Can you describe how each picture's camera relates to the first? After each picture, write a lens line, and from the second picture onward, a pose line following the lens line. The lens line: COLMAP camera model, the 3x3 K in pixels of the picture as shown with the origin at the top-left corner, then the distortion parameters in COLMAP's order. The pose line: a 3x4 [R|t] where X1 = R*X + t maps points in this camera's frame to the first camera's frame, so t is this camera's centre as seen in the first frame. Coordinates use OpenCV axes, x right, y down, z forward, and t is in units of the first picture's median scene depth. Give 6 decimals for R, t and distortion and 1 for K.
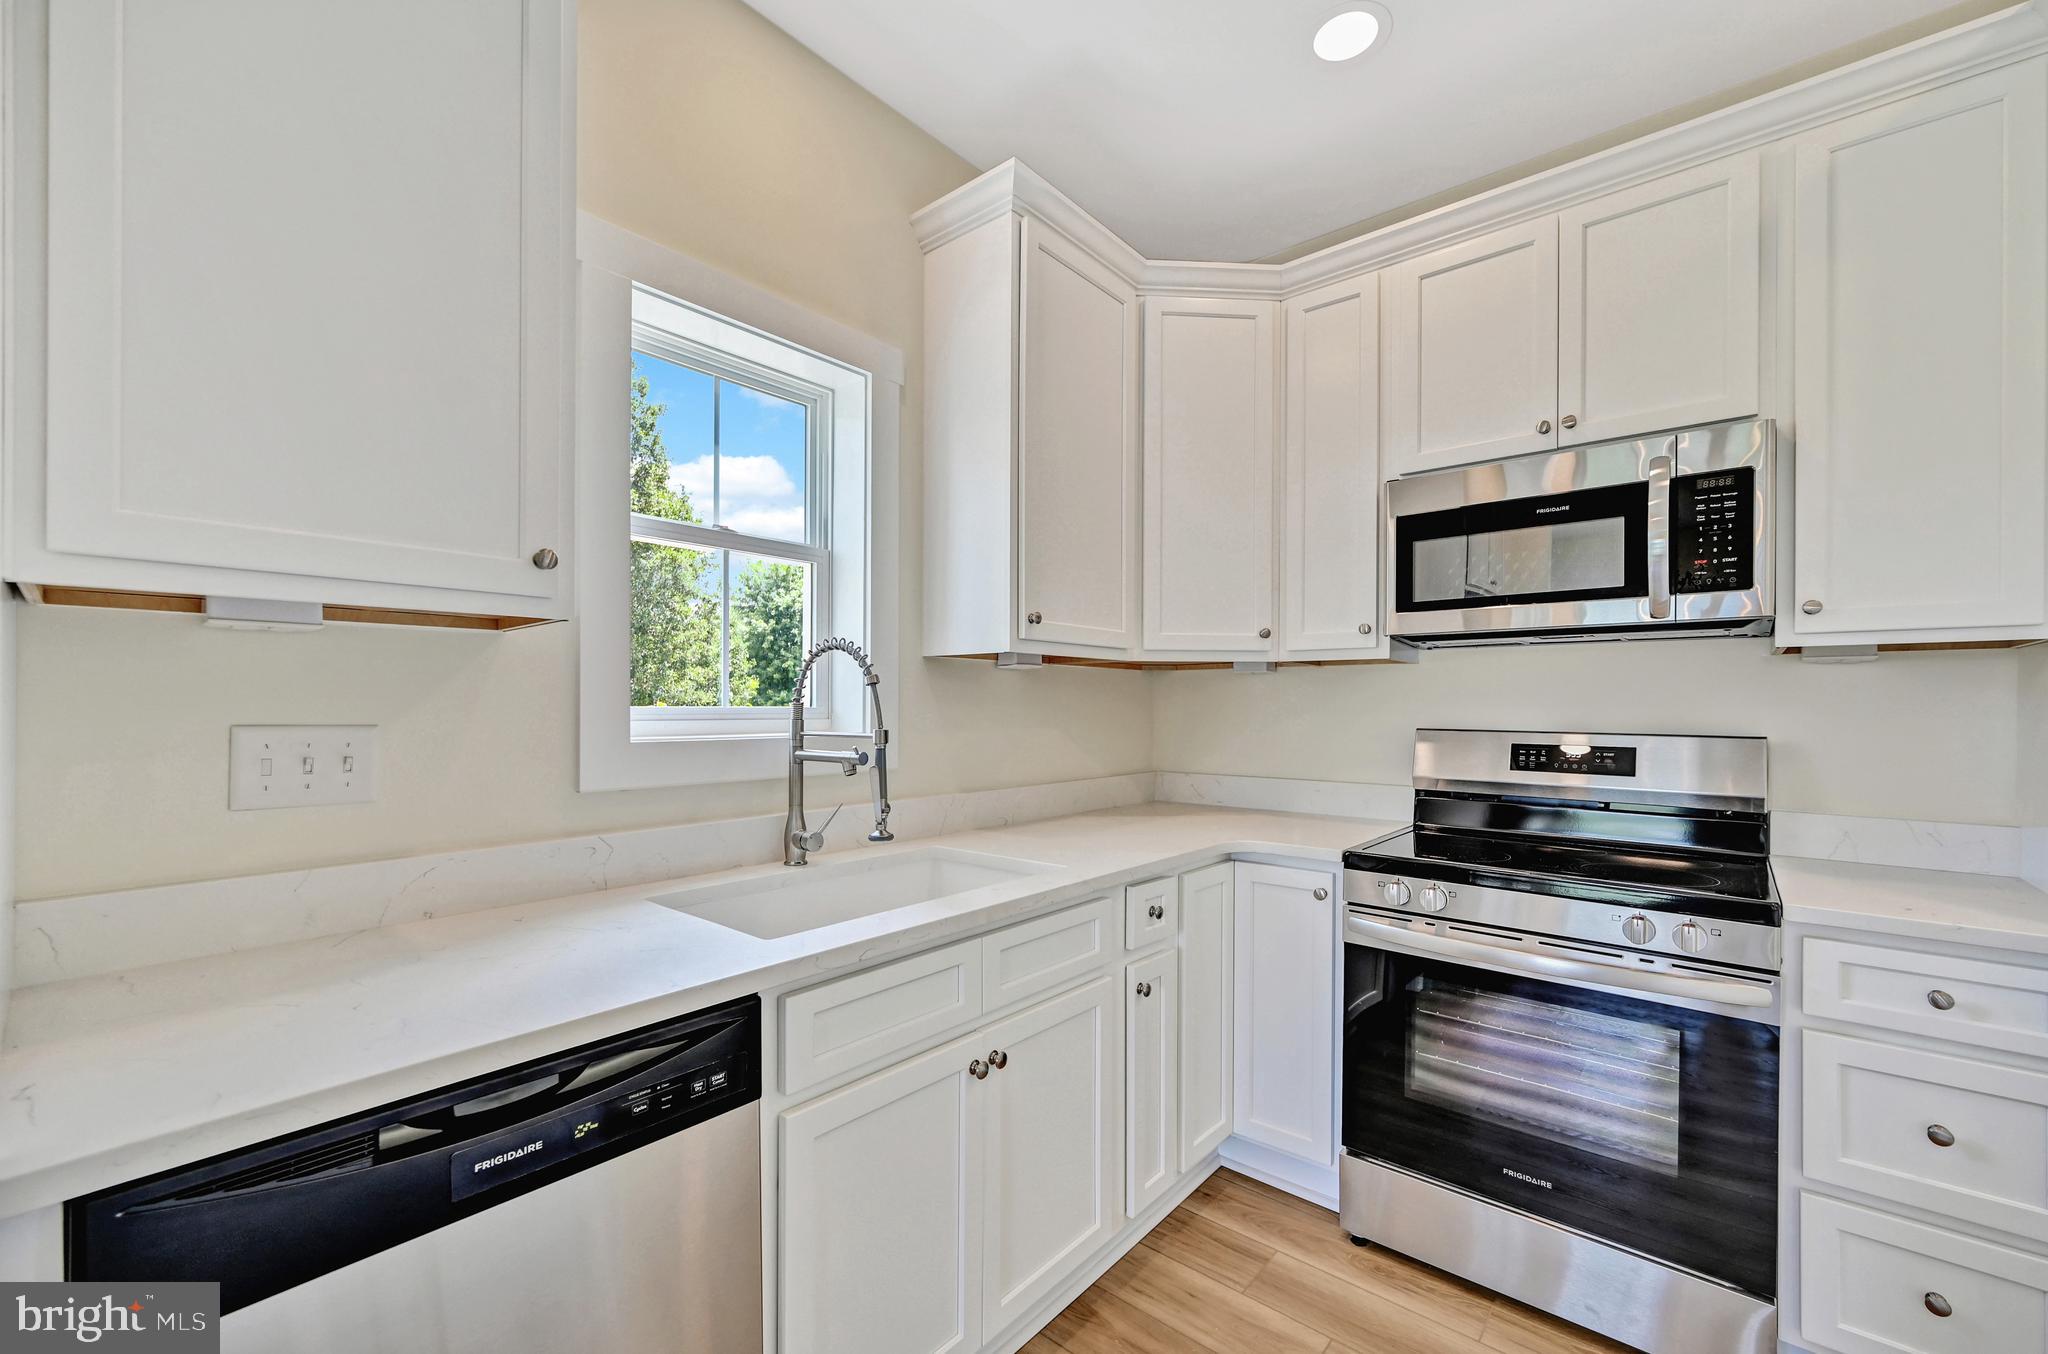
lens RADIAL K [[818.4, 0, 1025.7], [0, 818.4, 703.7], [0, 0, 1]] dist [-0.002197, 0.000263]
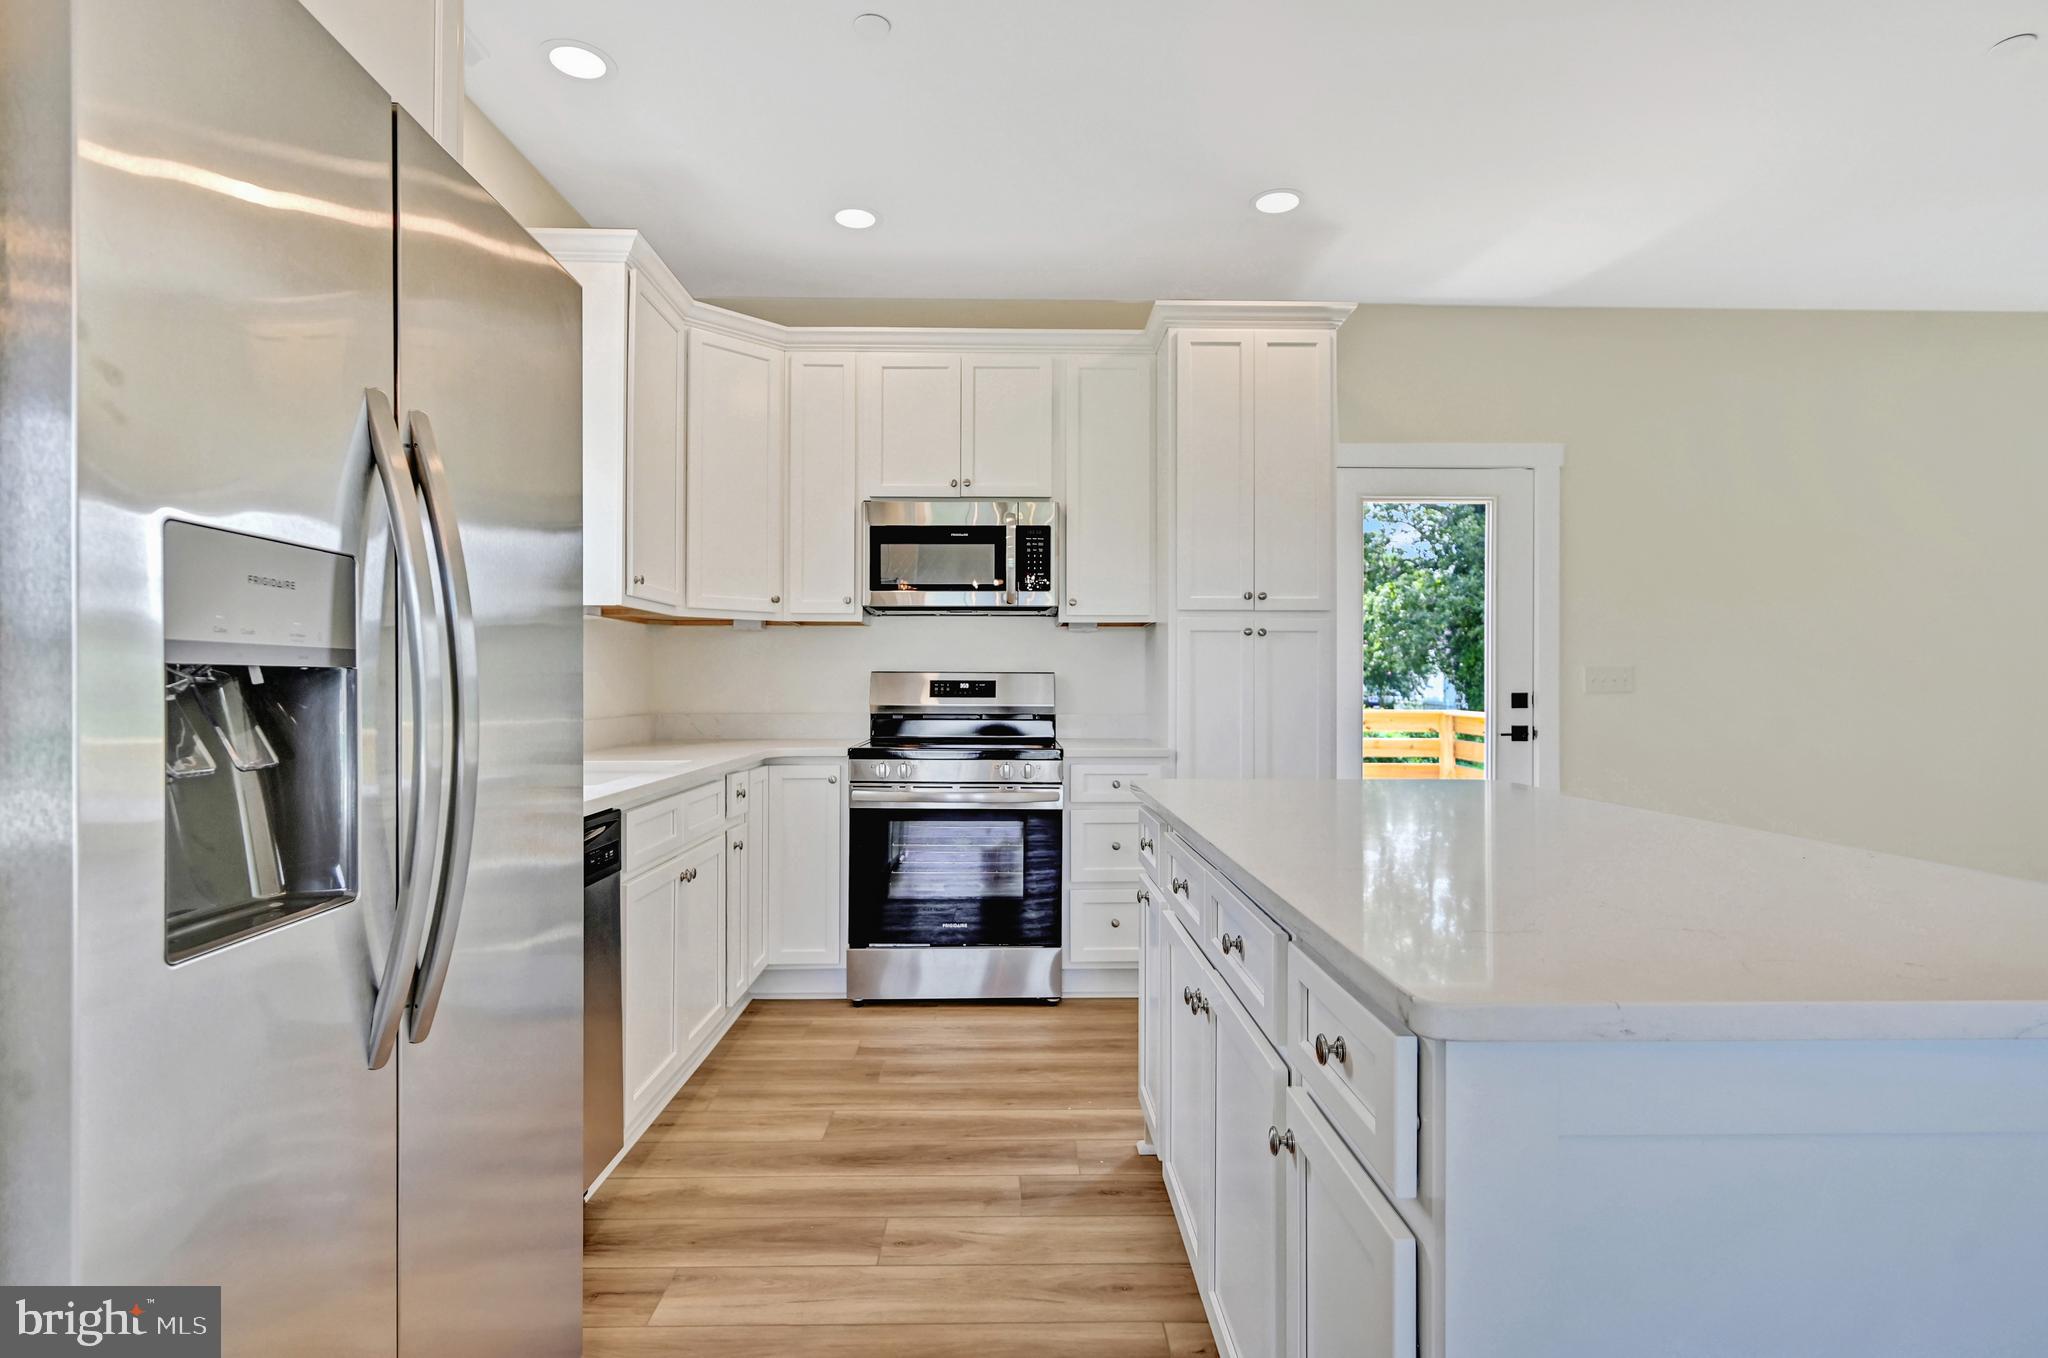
lens RADIAL K [[1001.3, 0, 1025.1], [0, 1001.3, 681.2], [0, 0, 1]] dist [-0.000688, -0.000053]
pose [[0.748151, -0.002830, 0.663522, -0.584105], [0.002080, 0.999996, 0.001919, 0.053893], [-0.663525, -0.000056, 0.748154, -0.586422]]
